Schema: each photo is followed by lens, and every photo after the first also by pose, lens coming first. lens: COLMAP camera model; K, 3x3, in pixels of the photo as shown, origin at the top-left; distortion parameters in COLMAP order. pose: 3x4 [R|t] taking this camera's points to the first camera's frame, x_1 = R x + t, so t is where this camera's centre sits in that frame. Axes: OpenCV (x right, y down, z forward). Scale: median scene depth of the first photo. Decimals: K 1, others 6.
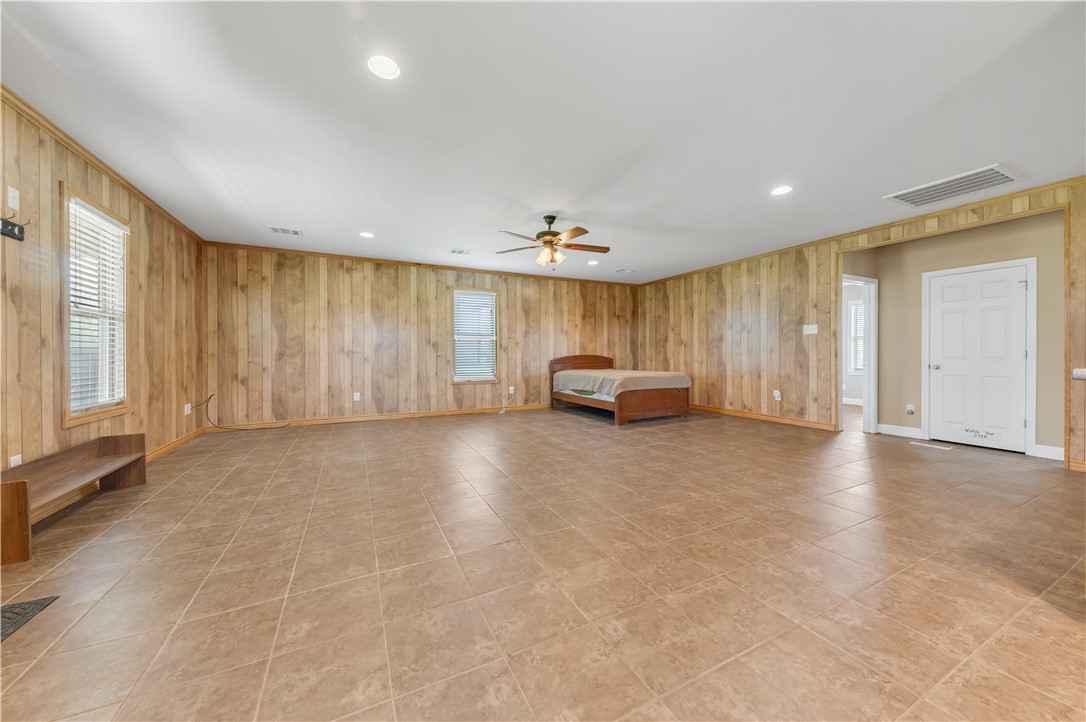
lens RADIAL K [[386.1, 0, 543.5], [0, 386.1, 357.3], [0, 0, 1]] dist [0.000135, -0.000001]
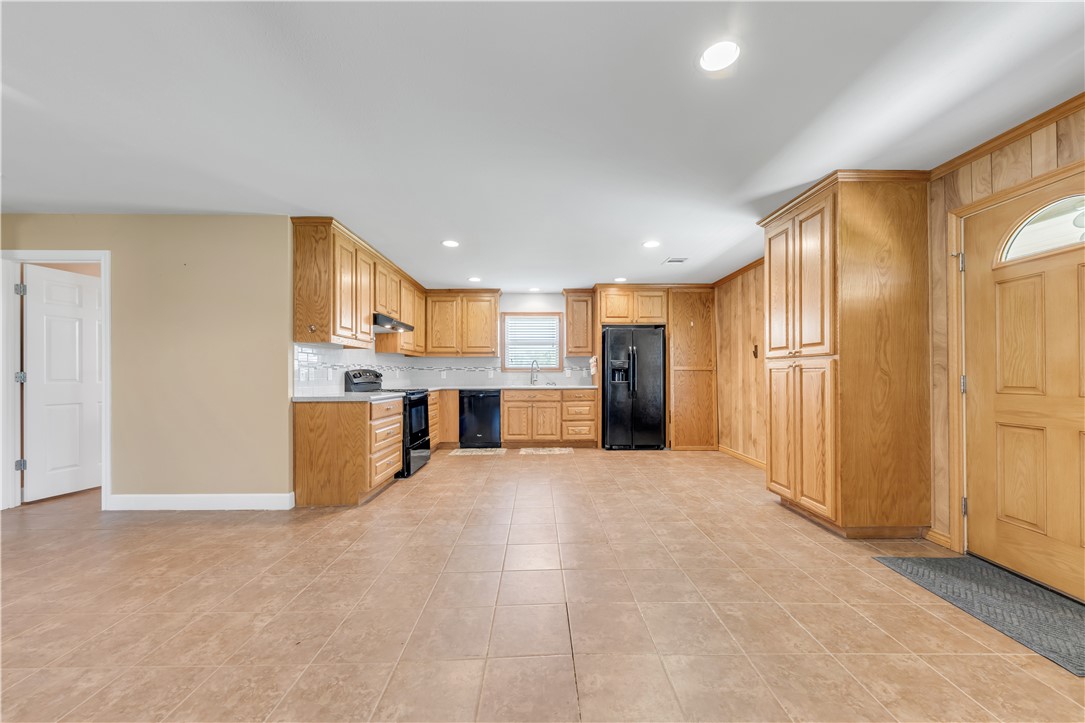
lens RADIAL K [[385.7, 0, 543.5], [0, 385.7, 369.2], [0, 0, 1]] dist [0.000135, -0.000001]
pose [[-0.901524, 0.009726, 0.432620, -0.413409], [0.007931, 0.999951, -0.005954, -0.077410], [-0.432657, -0.001936, -0.901557, 1.833393]]
